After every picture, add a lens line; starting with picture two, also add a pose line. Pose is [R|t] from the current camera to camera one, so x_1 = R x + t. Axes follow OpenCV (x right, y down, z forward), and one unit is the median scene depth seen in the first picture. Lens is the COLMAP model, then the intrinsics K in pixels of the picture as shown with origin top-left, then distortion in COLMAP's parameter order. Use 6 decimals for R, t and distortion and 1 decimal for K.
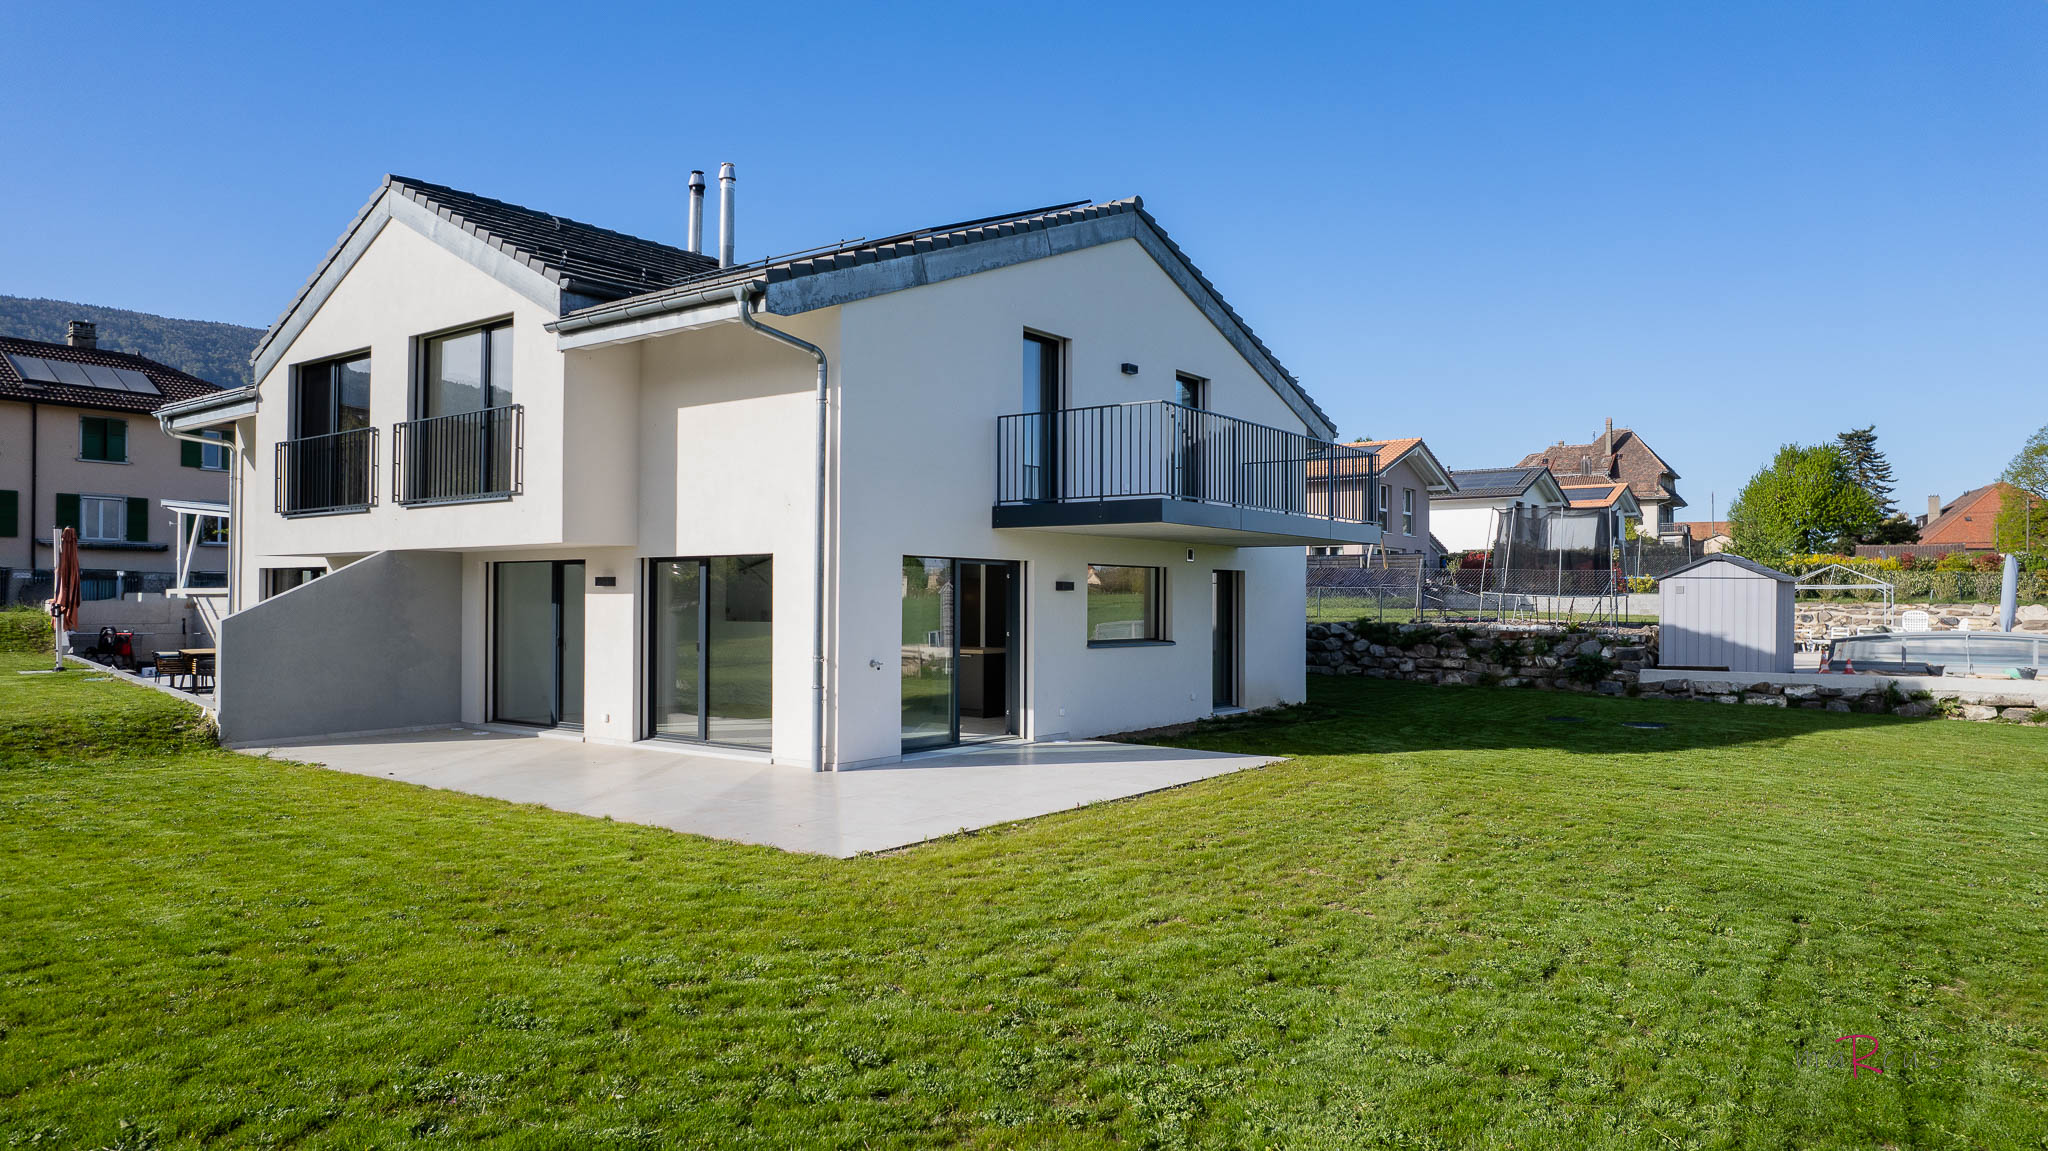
lens RADIAL K [[1270.7, 0, 1024.0], [0, 1270.7, 575.5], [0, 0, 1]] dist [-0.003527, -0.000150]
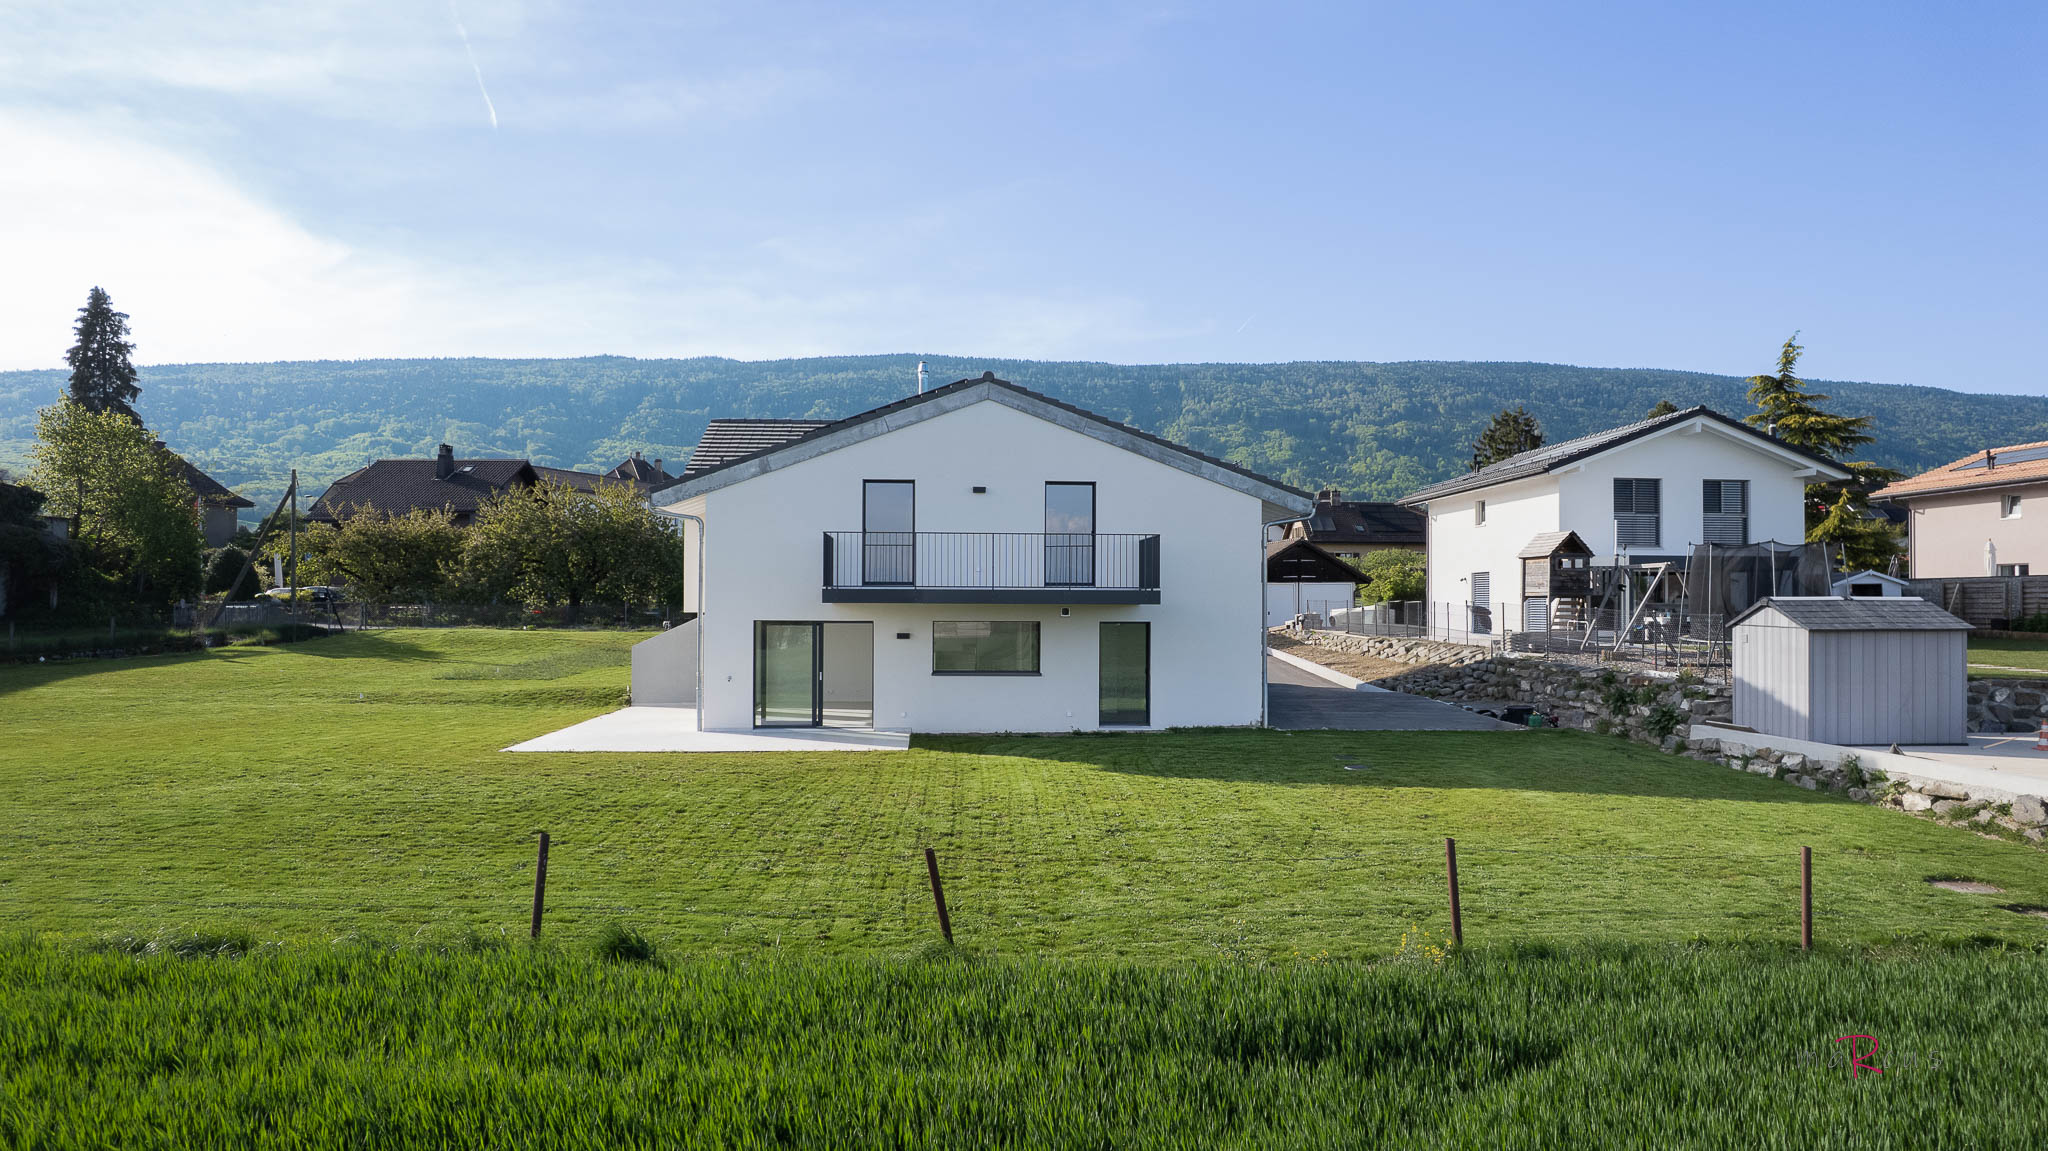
lens RADIAL K [[1270.7, 0, 1024.0], [0, 1270.7, 575.5], [0, 0, 1]] dist [-0.003527, -0.000150]
pose [[0.651487, -0.020635, -0.758379, 1.004081], [0.016055, 0.999781, -0.013412, -0.032726], [0.758490, -0.003438, 0.651676, 0.056533]]
